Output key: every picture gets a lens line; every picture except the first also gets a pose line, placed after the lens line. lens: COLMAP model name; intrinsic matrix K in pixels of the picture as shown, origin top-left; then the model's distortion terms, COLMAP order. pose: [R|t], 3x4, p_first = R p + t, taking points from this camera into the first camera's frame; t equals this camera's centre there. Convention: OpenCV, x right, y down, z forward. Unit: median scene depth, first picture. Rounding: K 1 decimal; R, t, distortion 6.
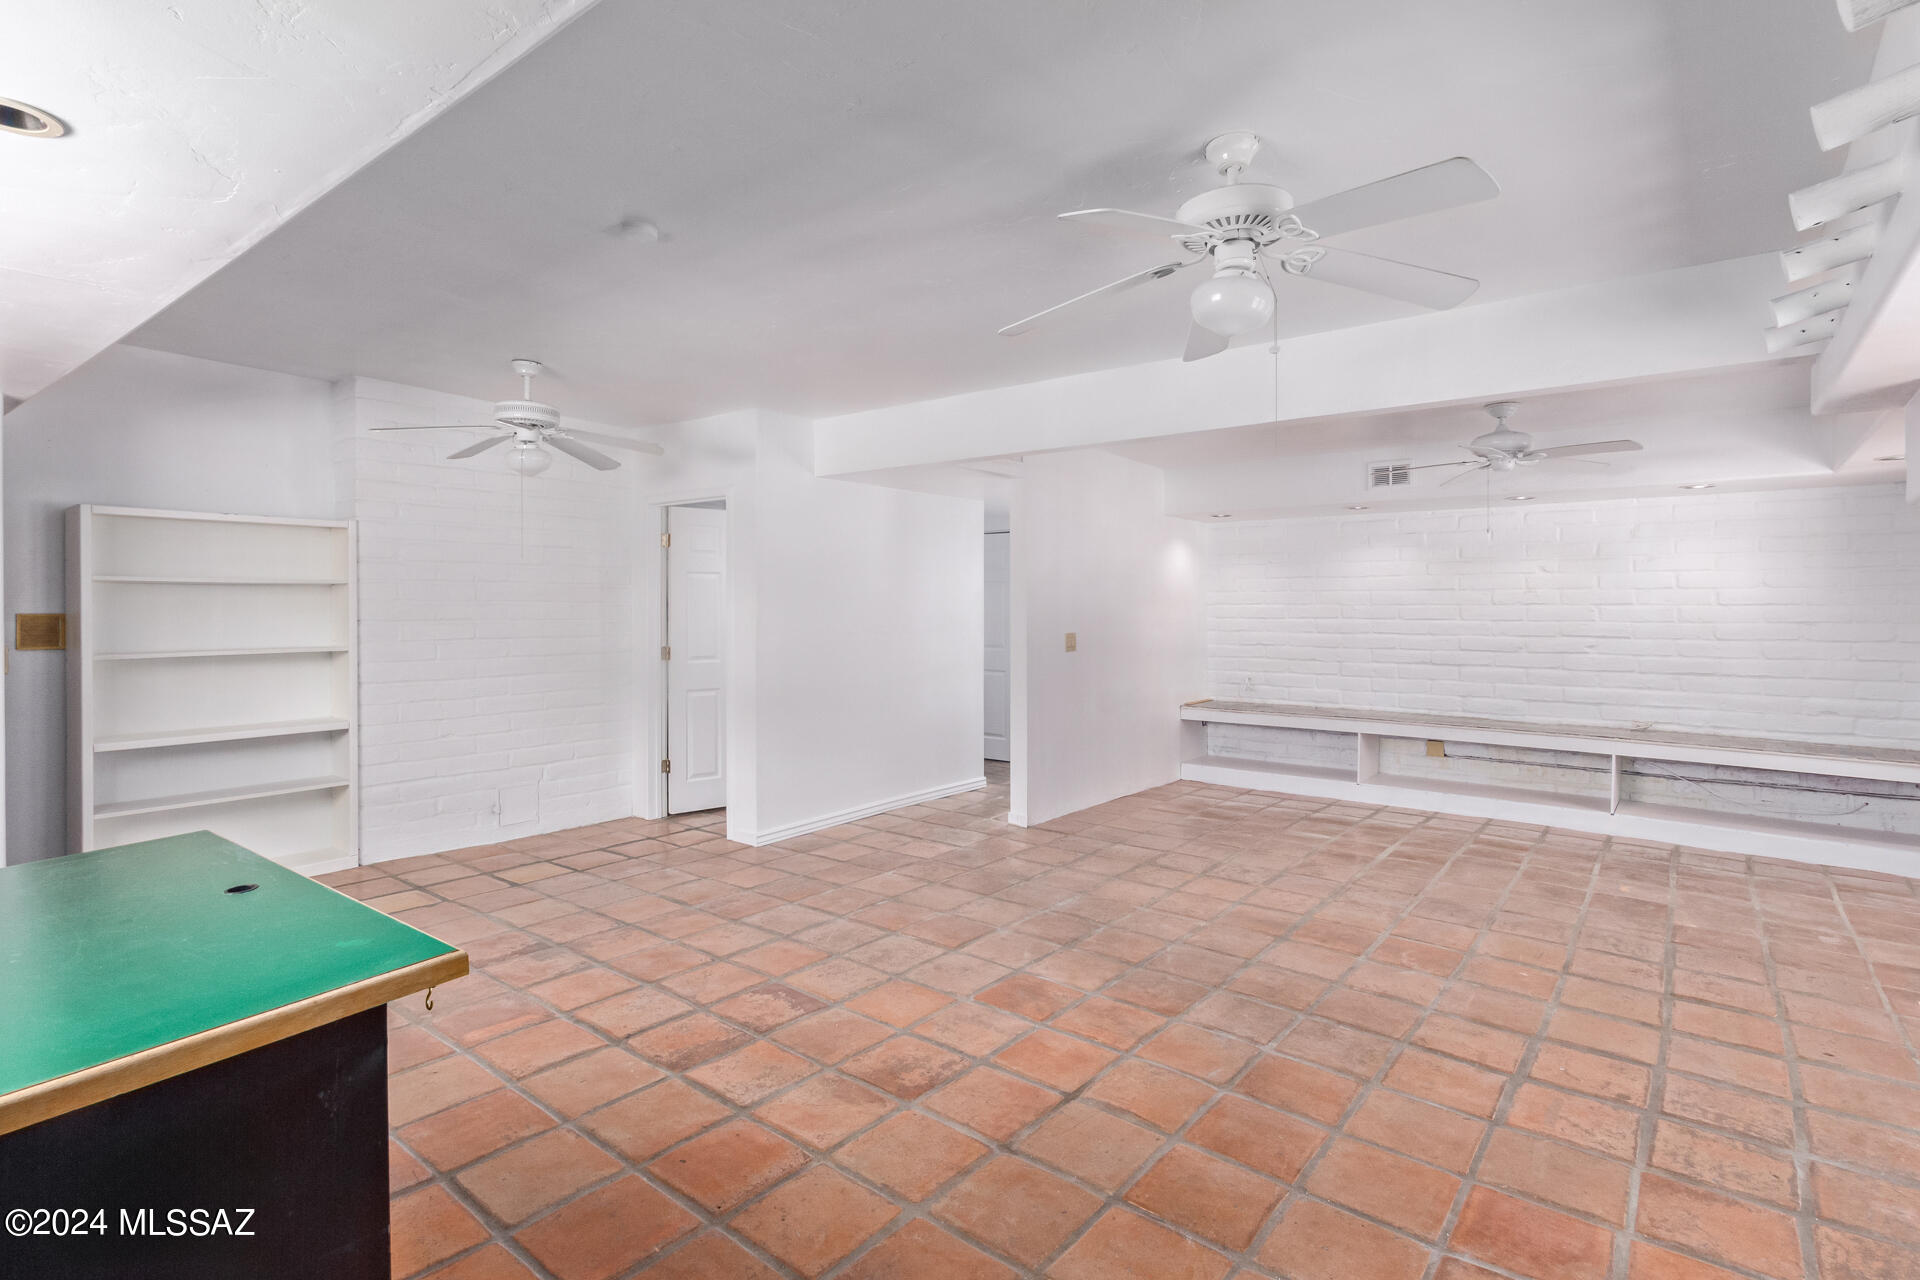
lens RADIAL K [[912.9, 0, 963.5], [0, 912.9, 626.6], [0, 0, 1]] dist [0.004433, -0.001421]
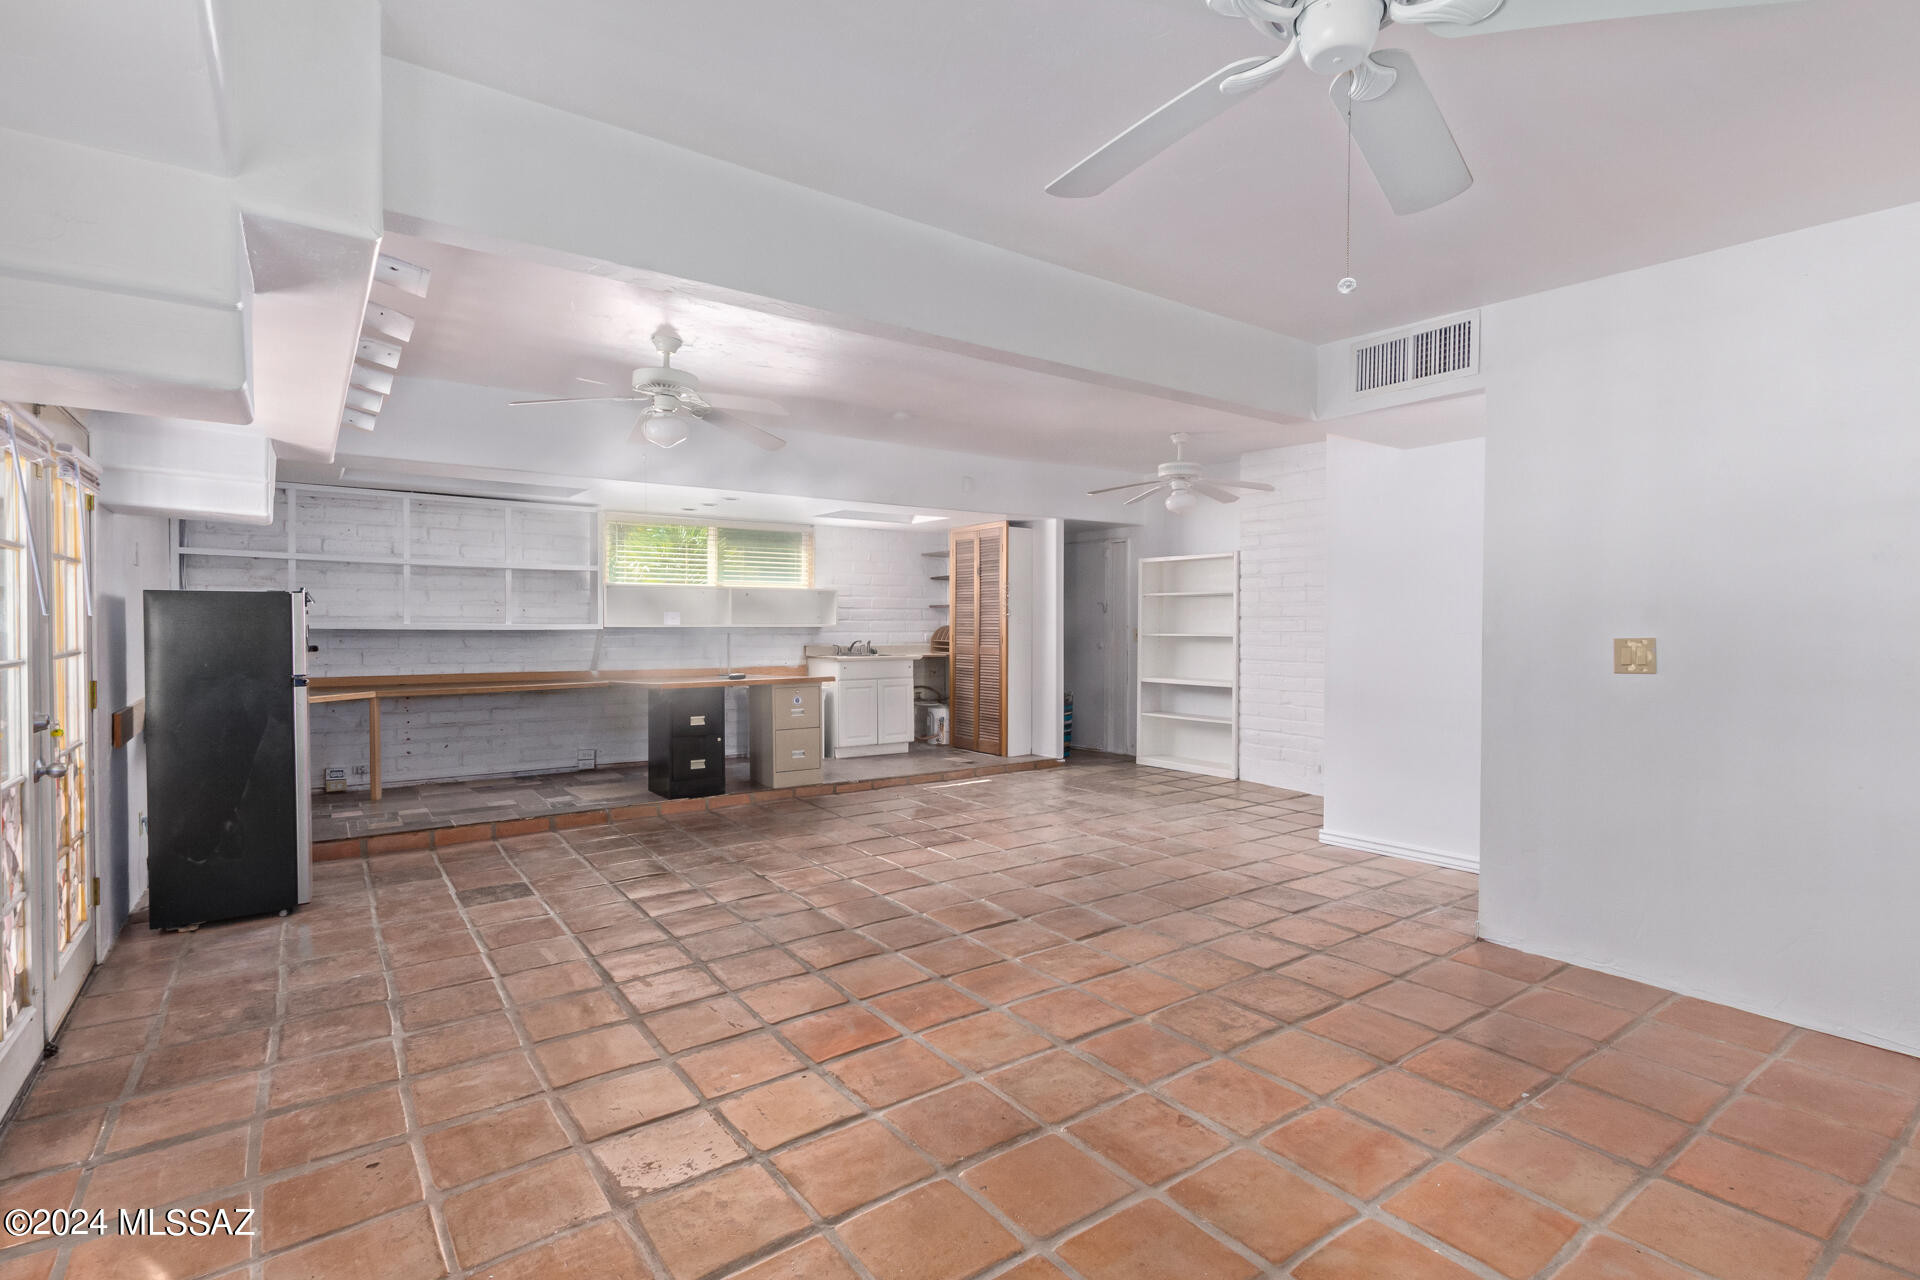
lens RADIAL K [[912.9, 0, 961.5], [0, 912.9, 636.7], [0, 0, 1]] dist [0.004433, -0.001421]
pose [[-0.256249, 0.016615, -0.966468, 0.920513], [-0.016411, 0.999633, 0.021536, 0.000136], [0.966471, 0.021380, -0.255883, 0.958706]]
